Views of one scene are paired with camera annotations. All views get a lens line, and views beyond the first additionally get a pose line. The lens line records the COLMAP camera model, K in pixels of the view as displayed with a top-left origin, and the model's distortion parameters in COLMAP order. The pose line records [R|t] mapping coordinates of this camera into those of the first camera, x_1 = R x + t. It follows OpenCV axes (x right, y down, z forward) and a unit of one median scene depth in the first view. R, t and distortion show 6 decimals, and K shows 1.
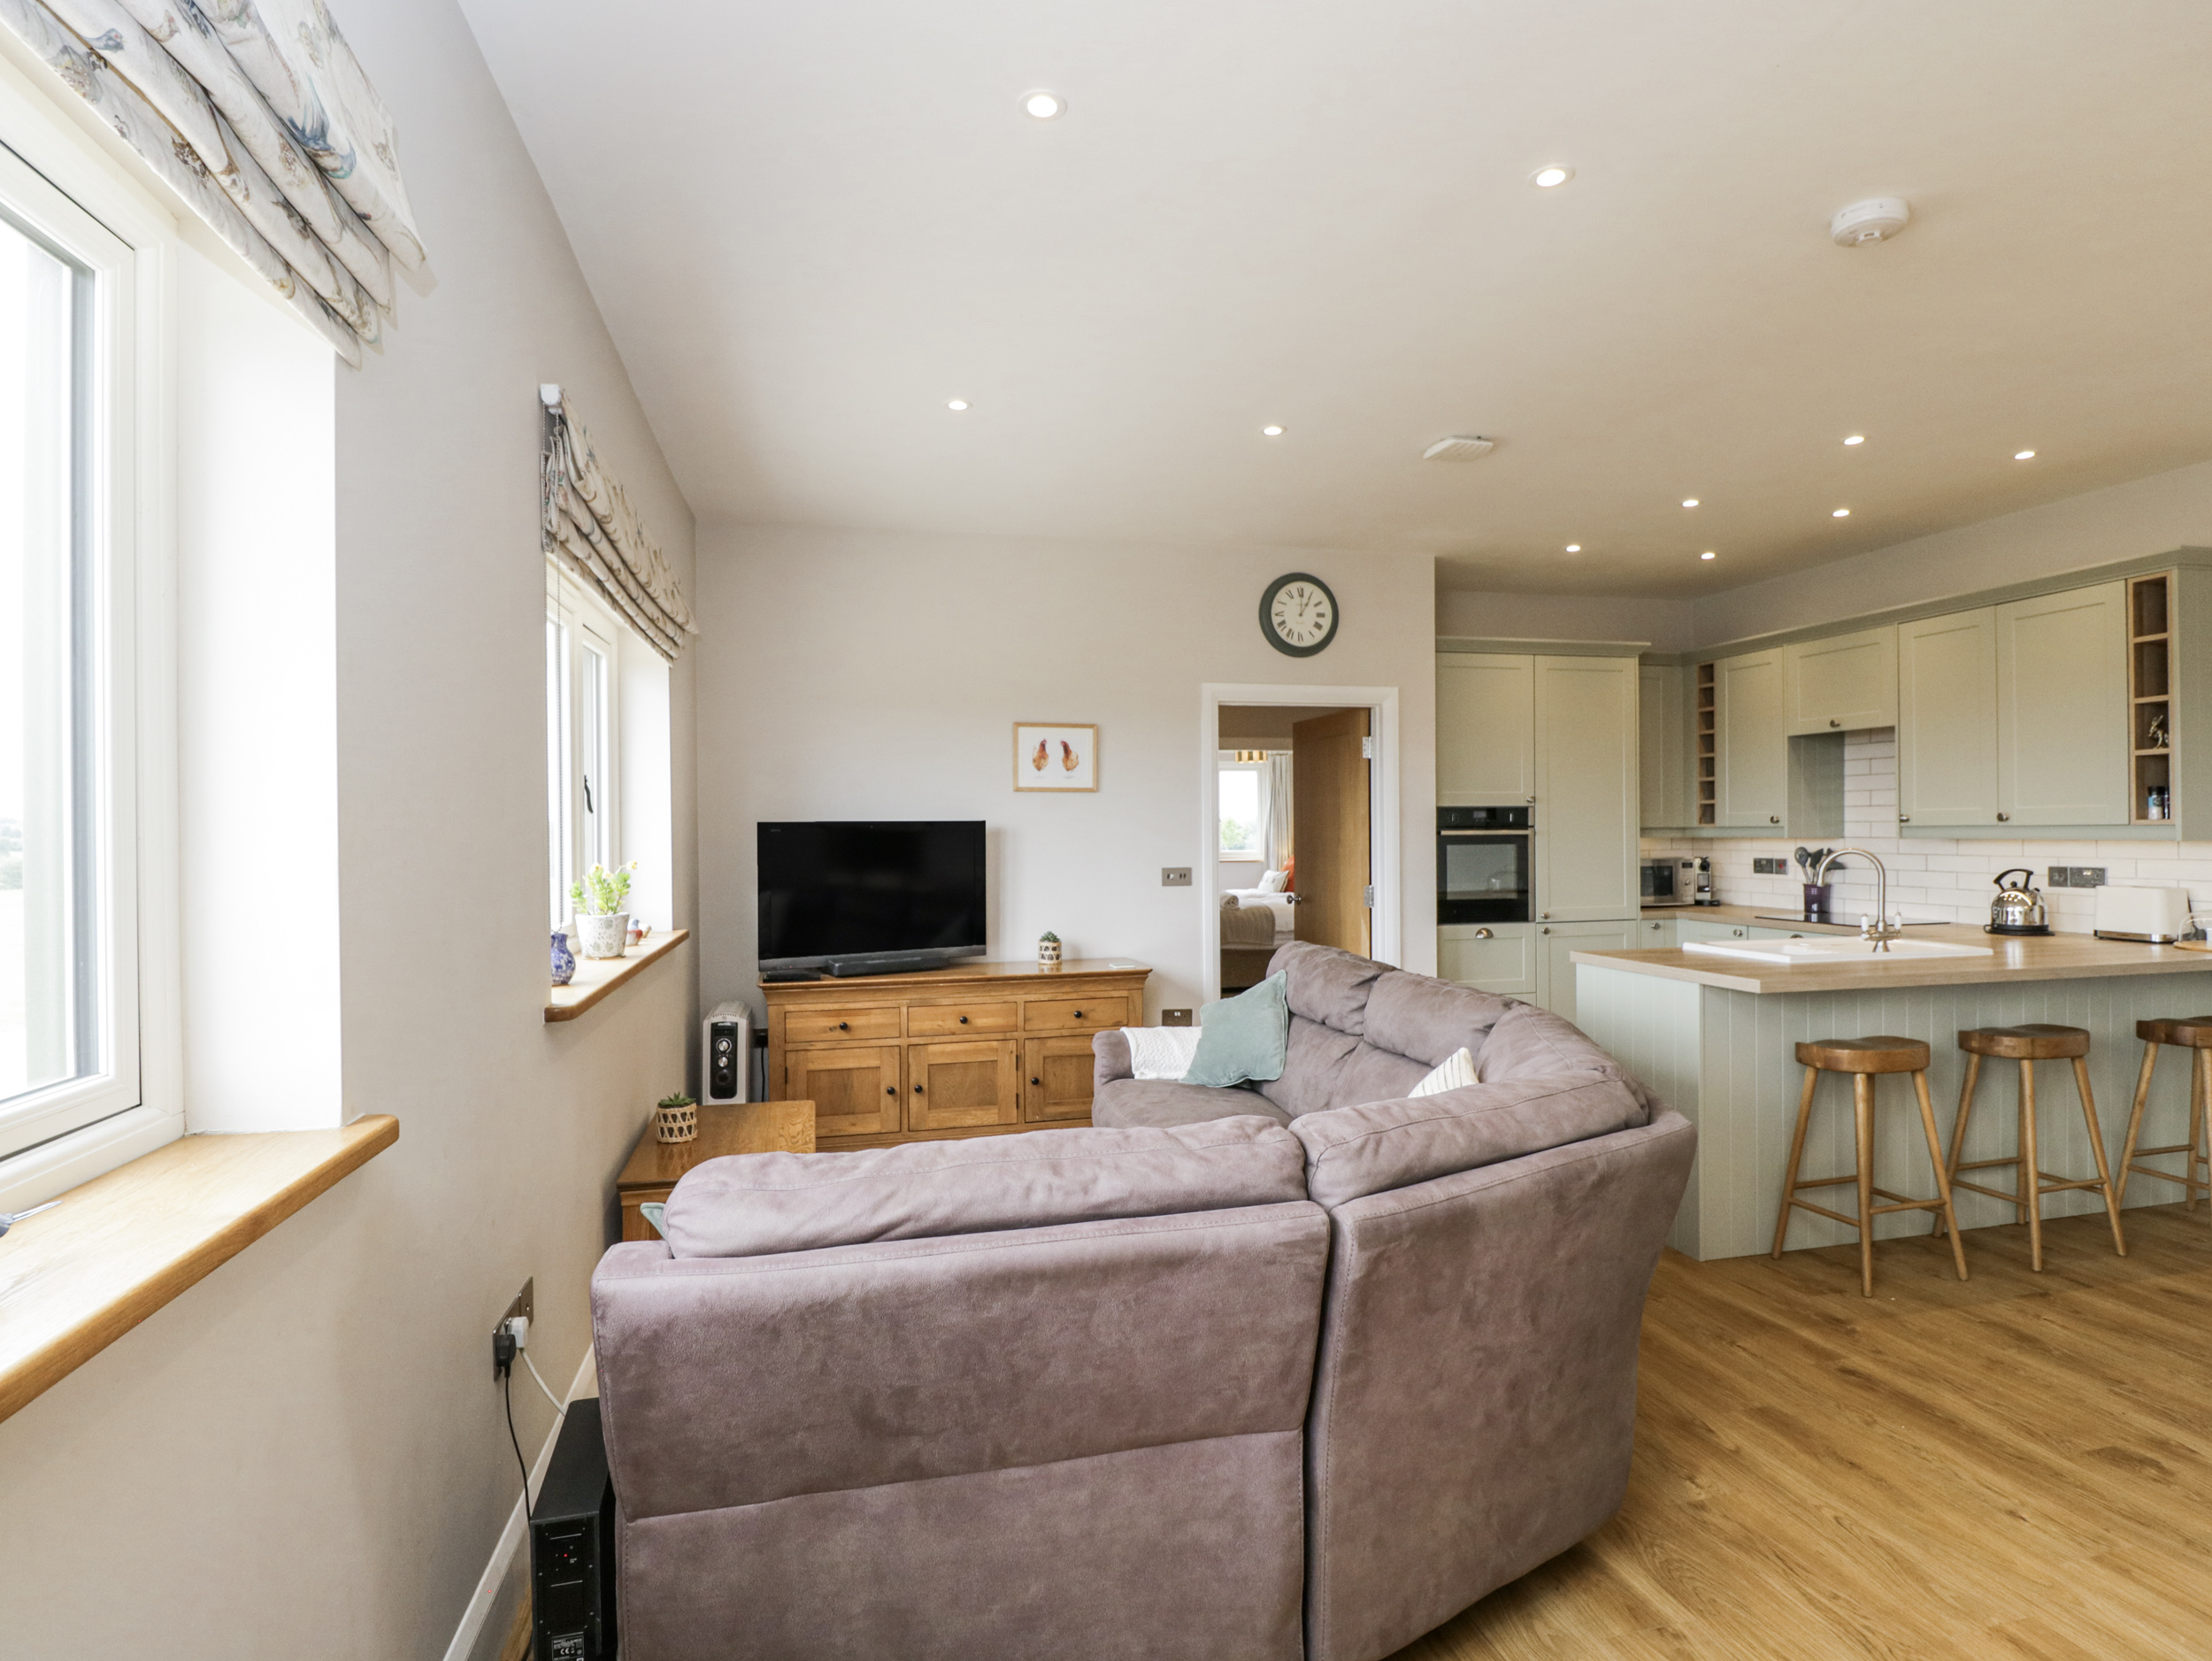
lens RADIAL K [[1144.1, 0, 1085.1], [0, 1144.1, 841.3], [0, 0, 1]] dist [-0.004636, -0.010773]
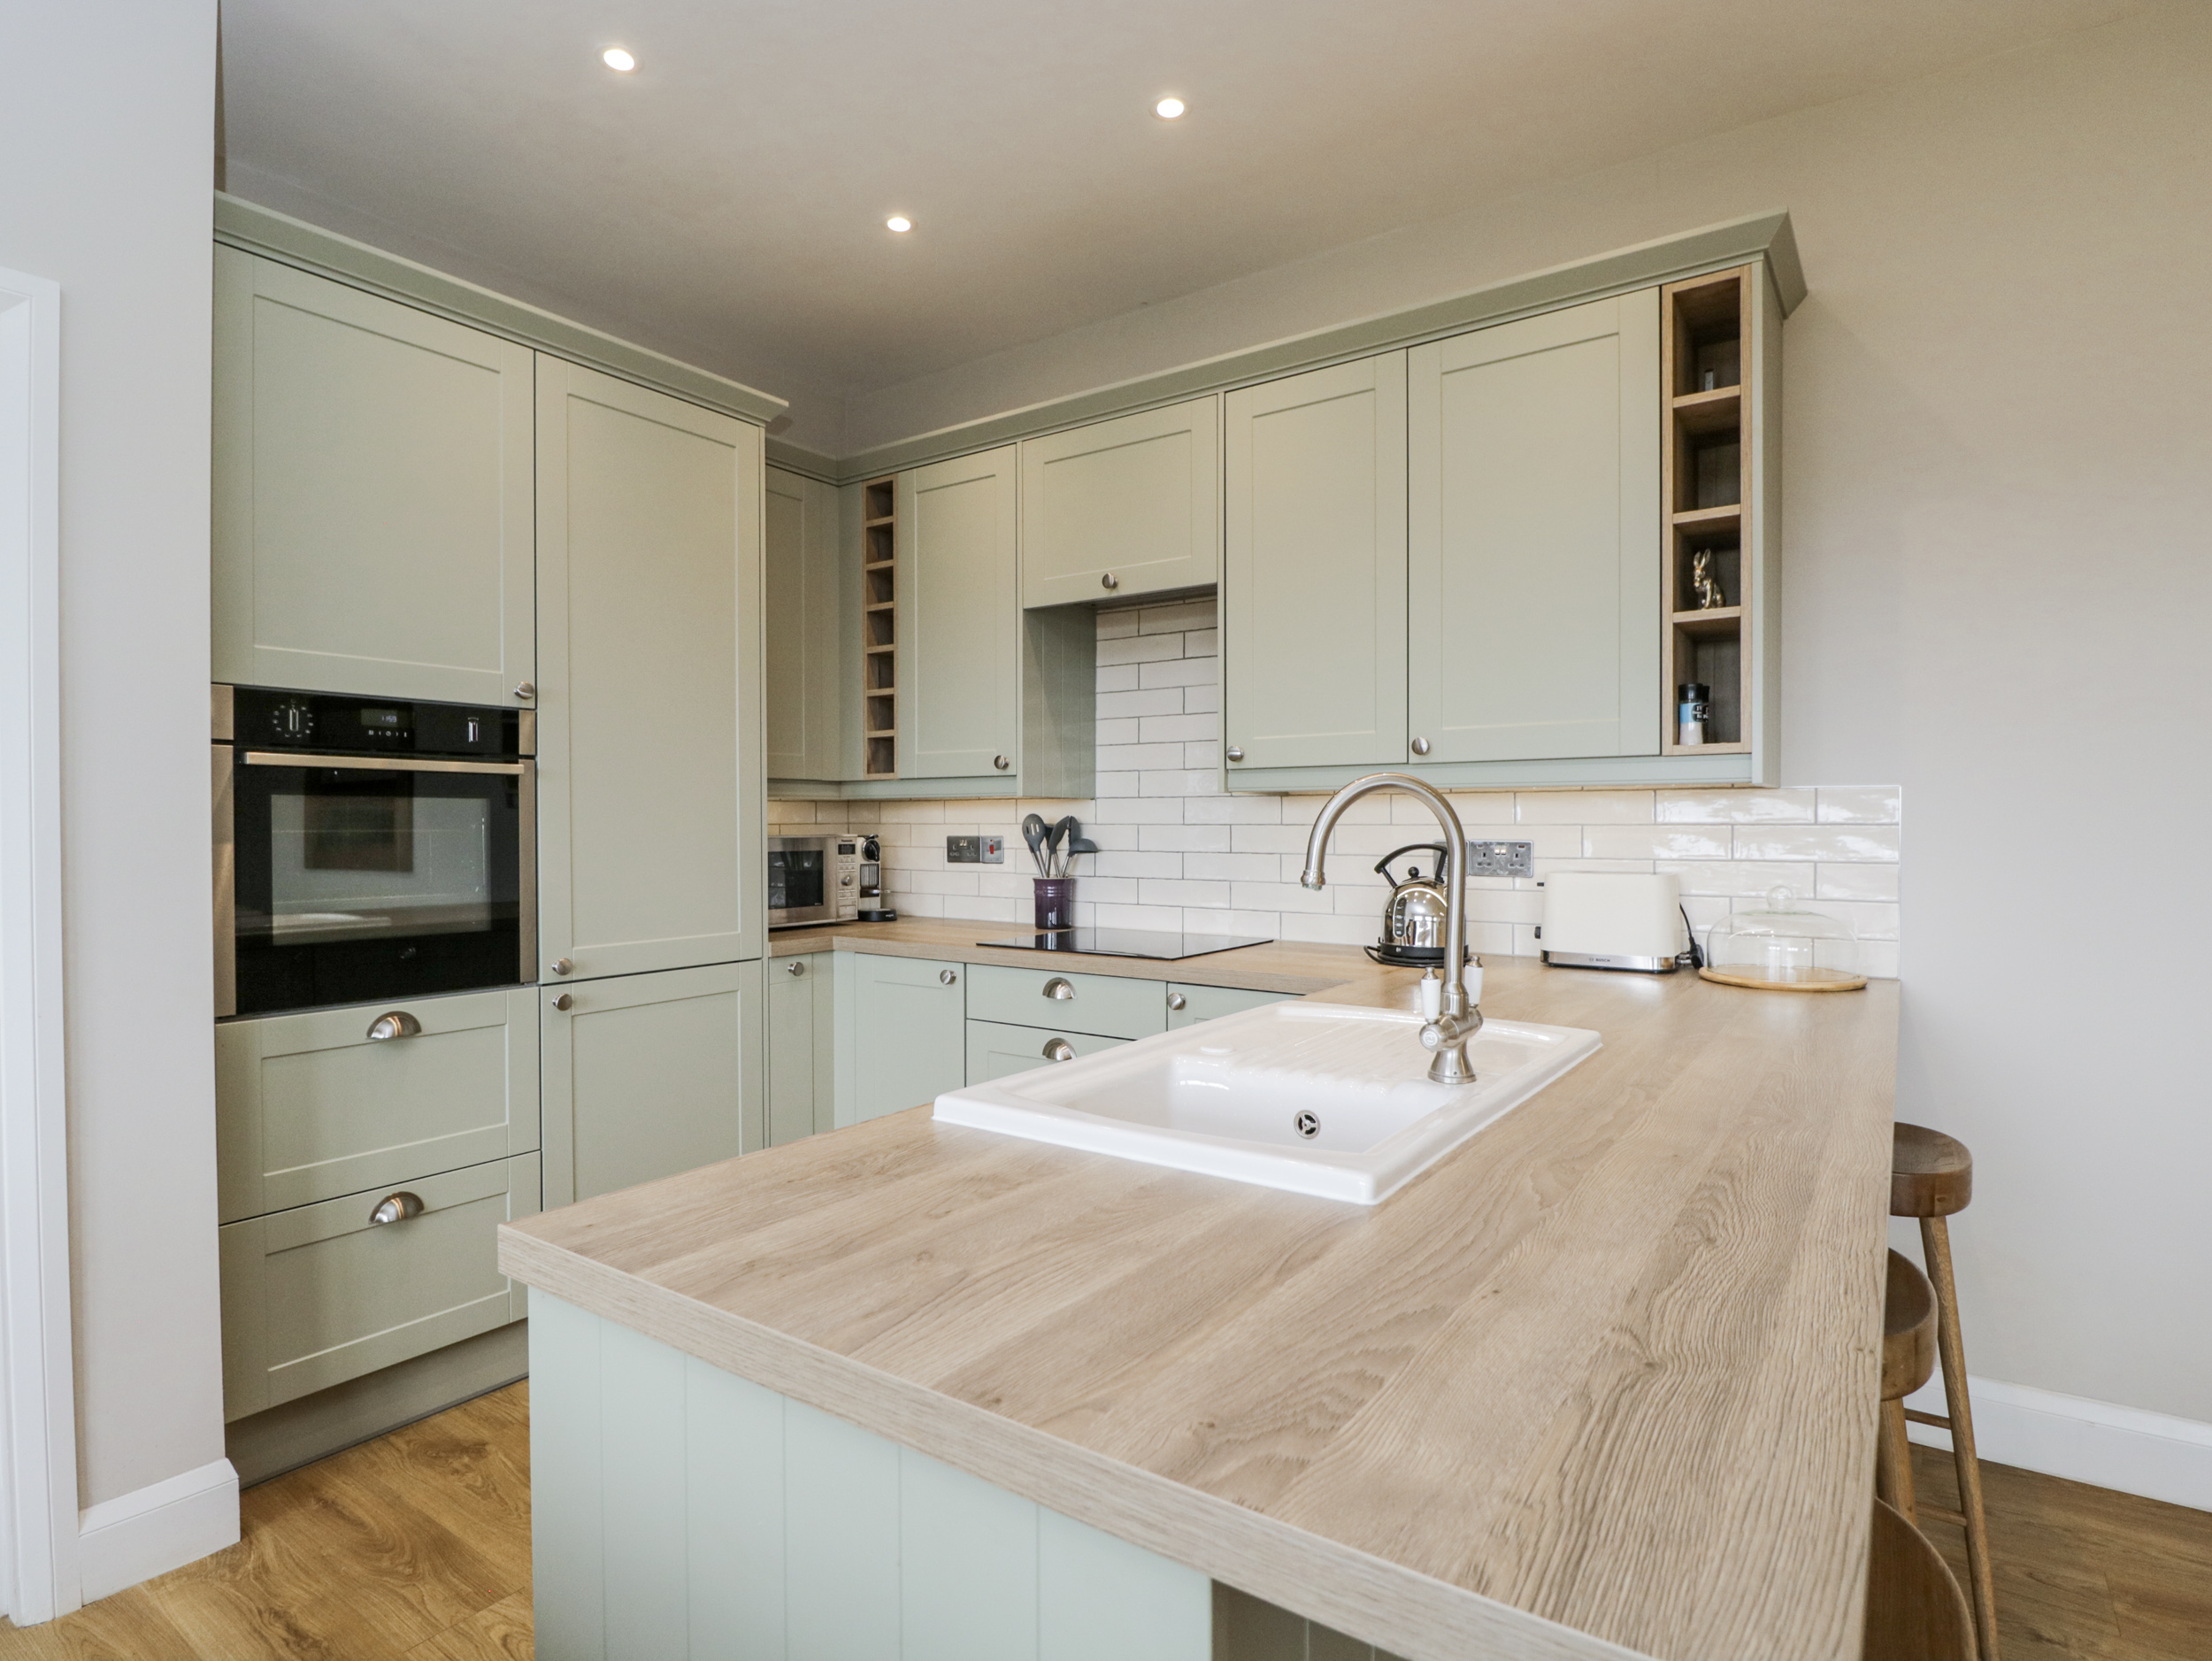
lens RADIAL K [[1144.1, 0, 1091.7], [0, 1144.1, 837.3], [0, 0, 1]] dist [-0.004636, -0.010773]
pose [[0.737044, 0.001085, 0.675844, 0.260431], [-0.000930, 0.999999, -0.000590, 0.016669], [-0.675844, -0.000194, 0.737045, 0.552911]]
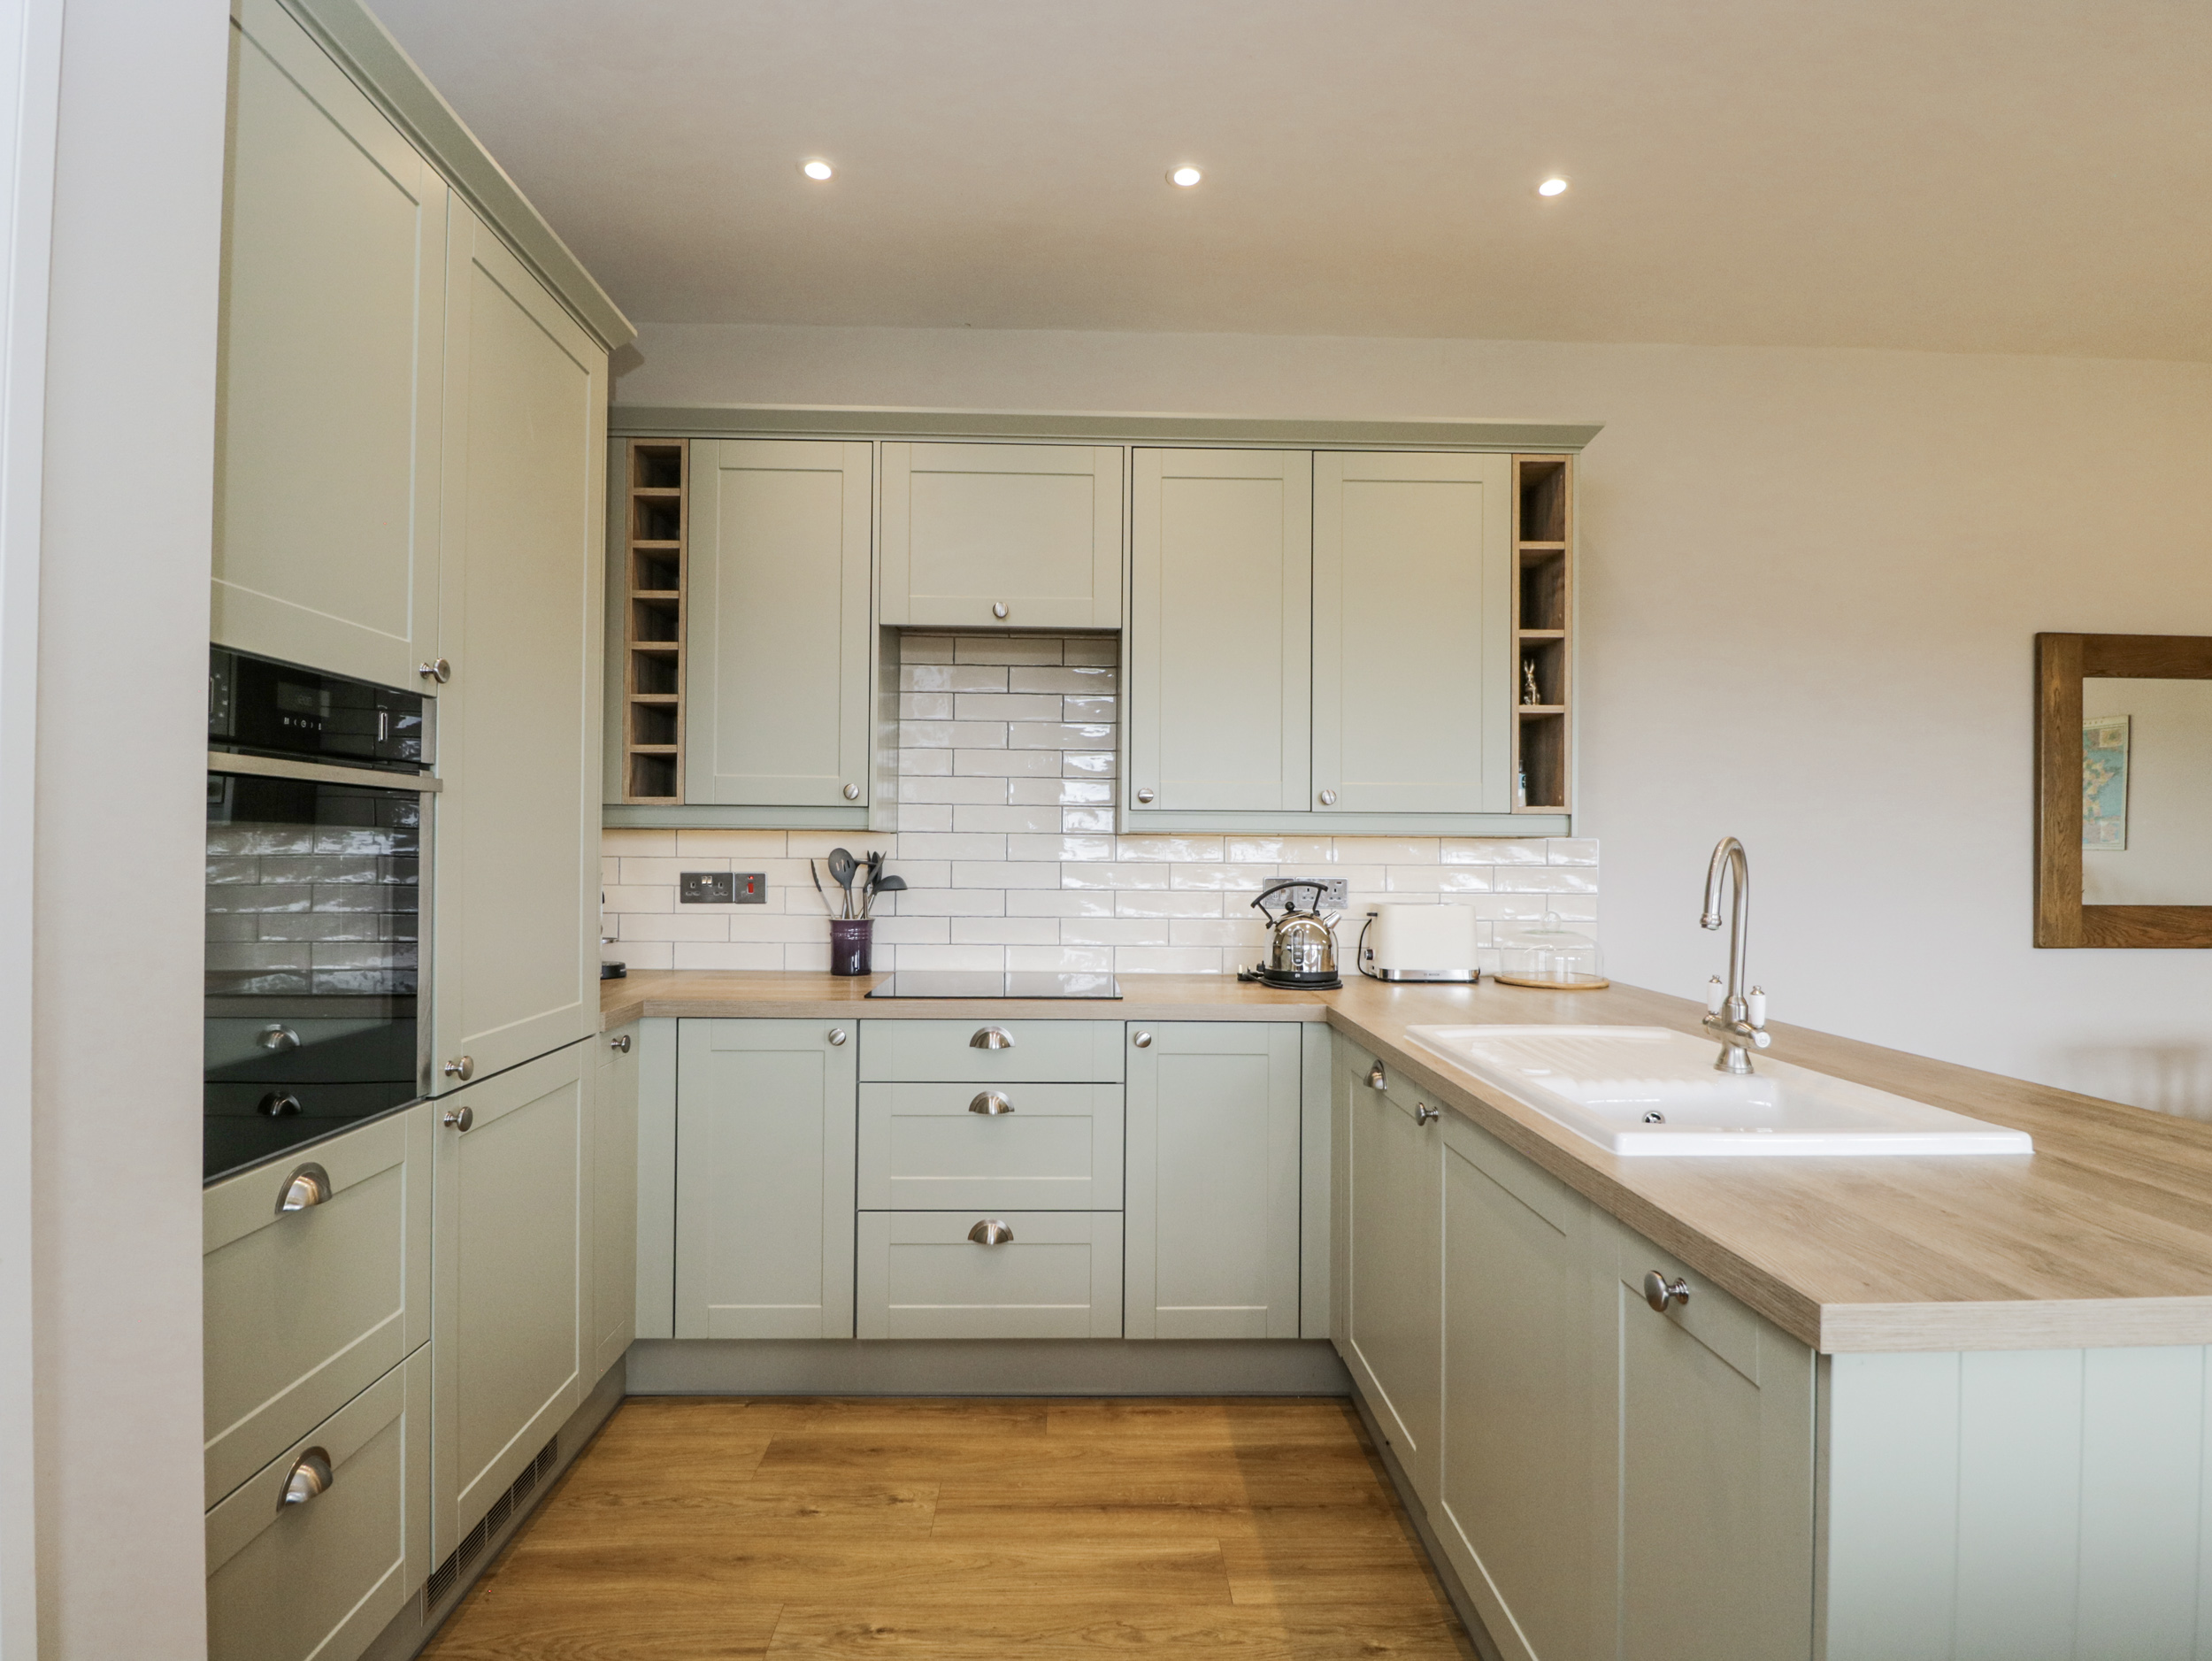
lens RADIAL K [[1144.1, 0, 1100.6], [0, 1144.1, 838.3], [0, 0, 1]] dist [-0.004636, -0.010773]
pose [[0.186659, 0.021726, 0.982185, 0.141182], [-0.003248, 0.999764, -0.021498, 0.010838], [-0.982419, 0.000823, 0.186685, 0.781516]]
